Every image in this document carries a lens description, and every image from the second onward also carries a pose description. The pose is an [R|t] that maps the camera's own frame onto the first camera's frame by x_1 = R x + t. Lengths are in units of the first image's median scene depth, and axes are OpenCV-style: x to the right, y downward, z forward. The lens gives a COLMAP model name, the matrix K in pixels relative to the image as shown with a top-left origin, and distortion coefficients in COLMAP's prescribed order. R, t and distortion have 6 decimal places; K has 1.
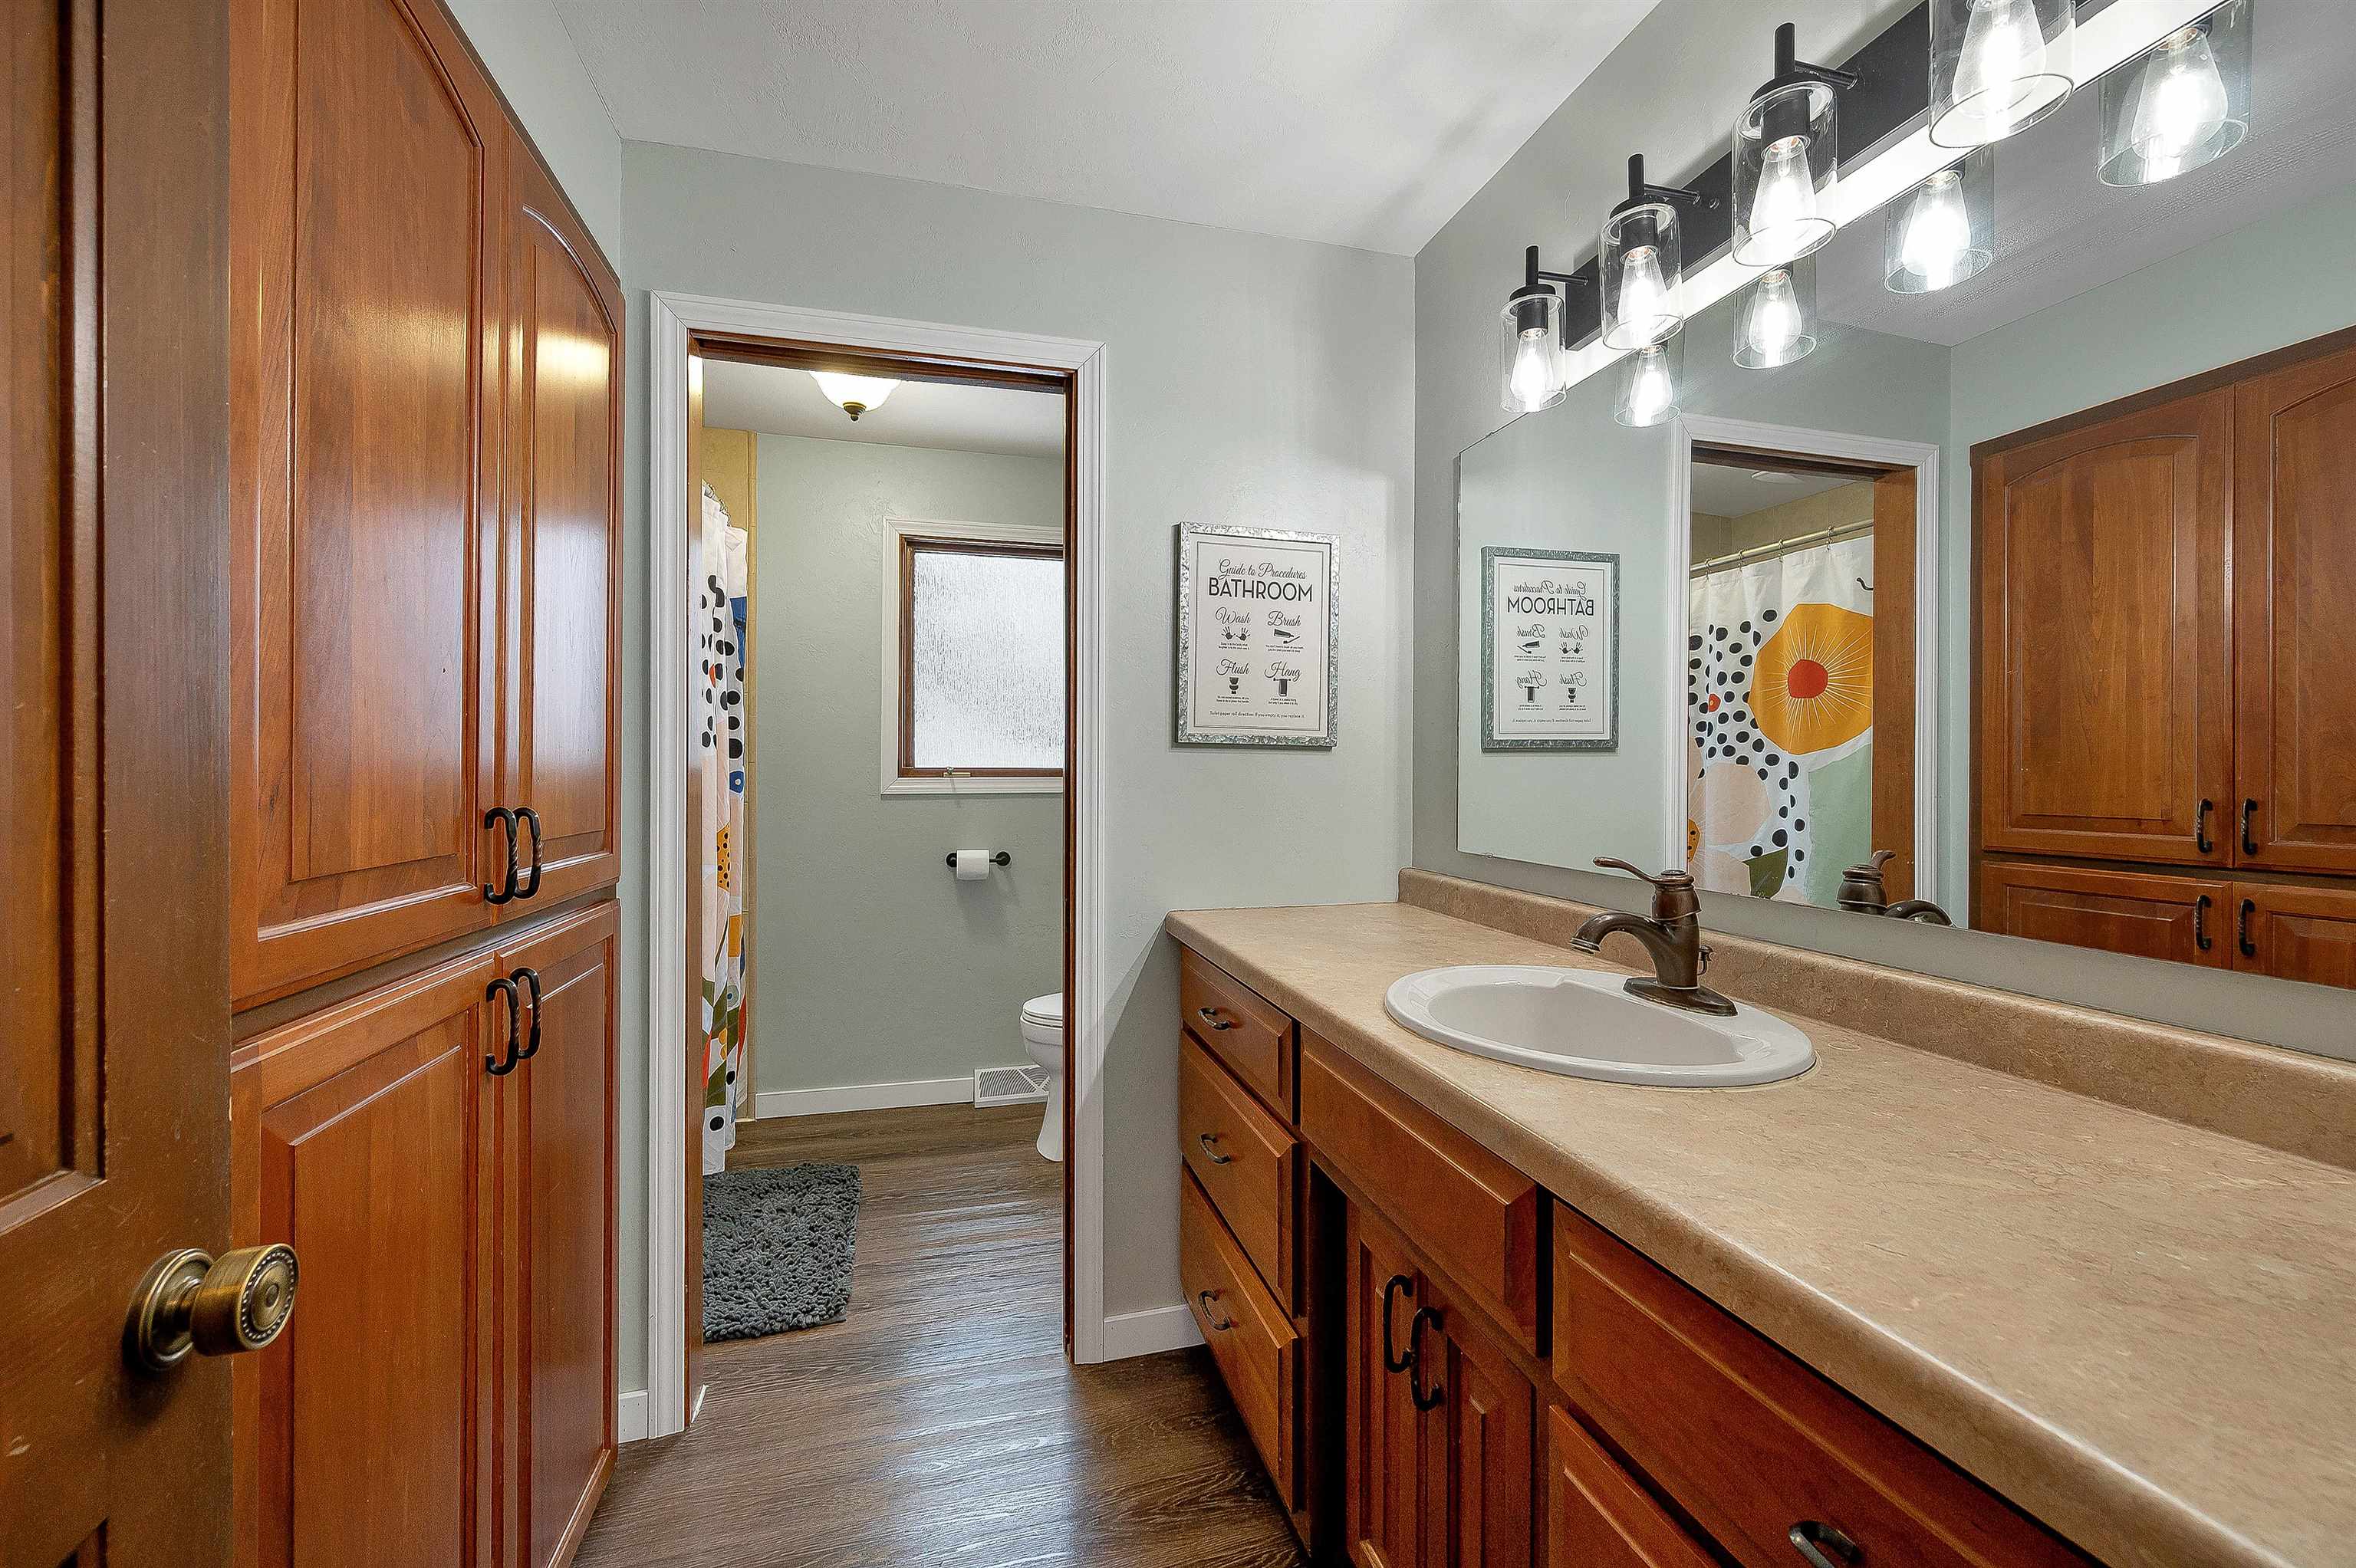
lens RADIAL K [[930.4, 0, 1178.0], [0, 930.4, 784.0], [0, 0, 1]] dist [0.000306, 0.000307]
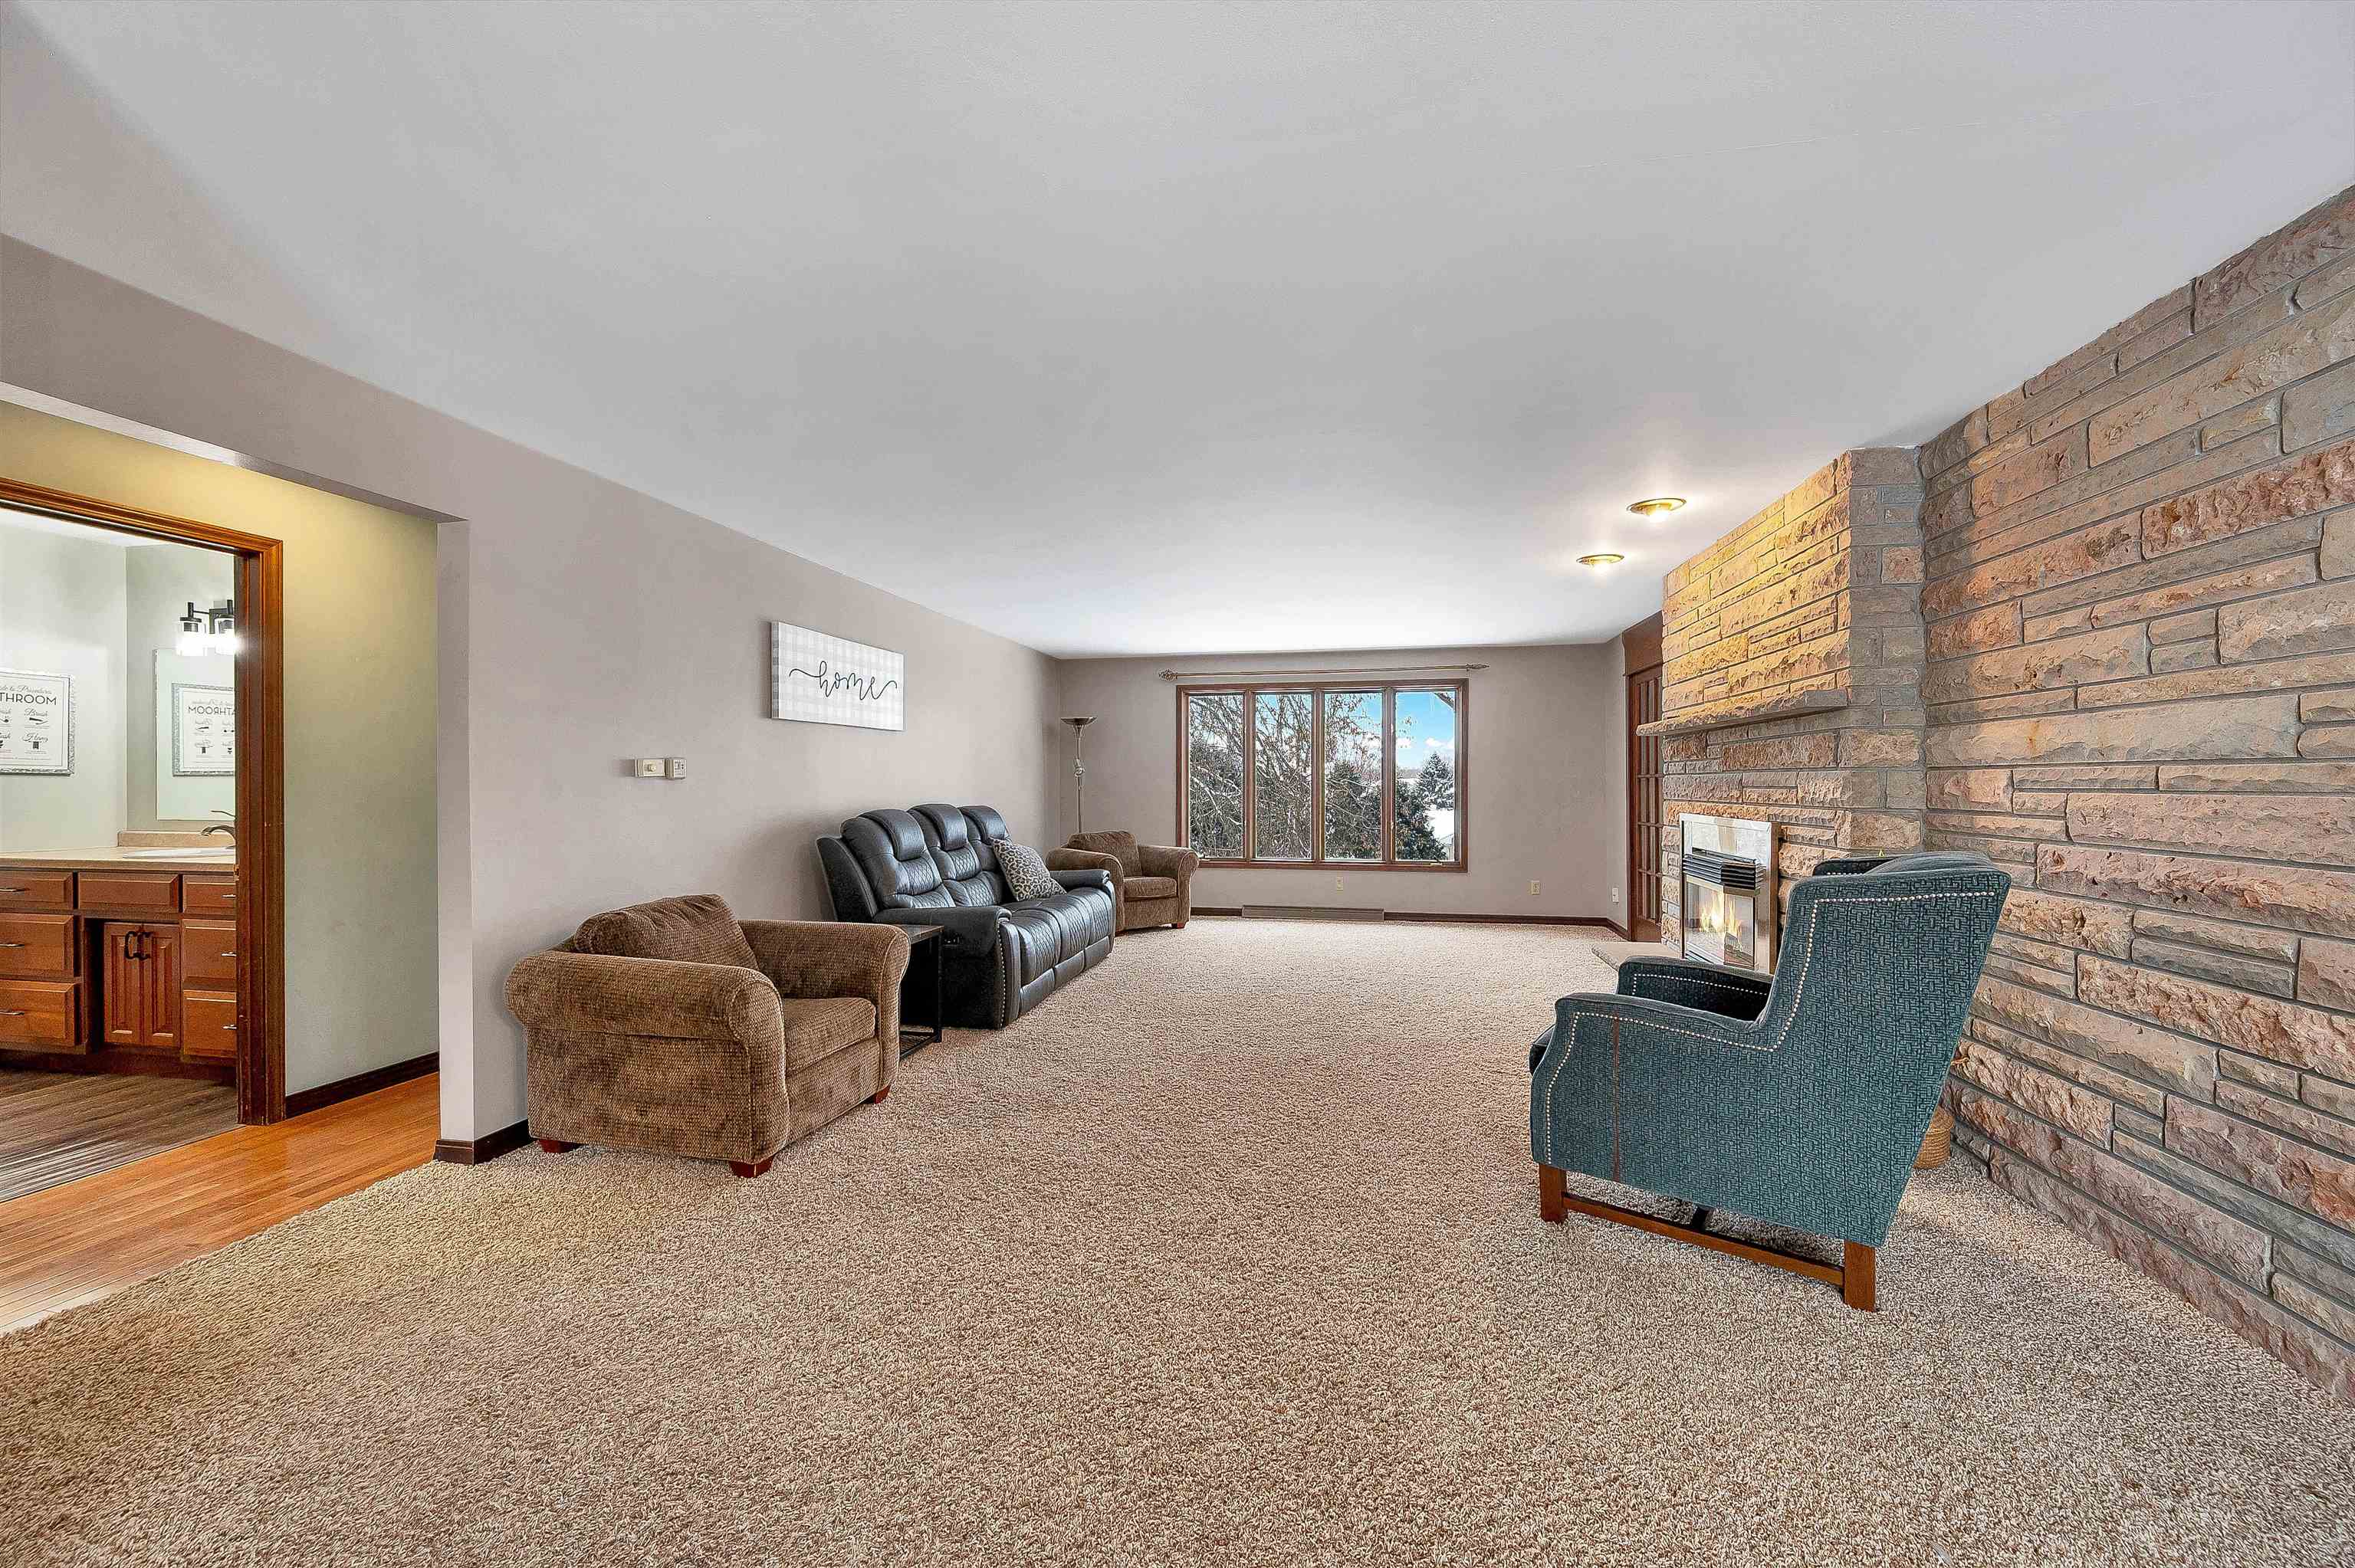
lens RADIAL K [[929.9, 0, 1177.5], [0, 929.9, 784.0], [0, 0, 1]] dist [0.000306, 0.000307]
pose [[0.435665, -0.001010, 0.900108, -0.667944], [0.015963, 0.999851, -0.006605, 0.038152], [-0.899967, 0.017246, 0.435616, -2.268035]]
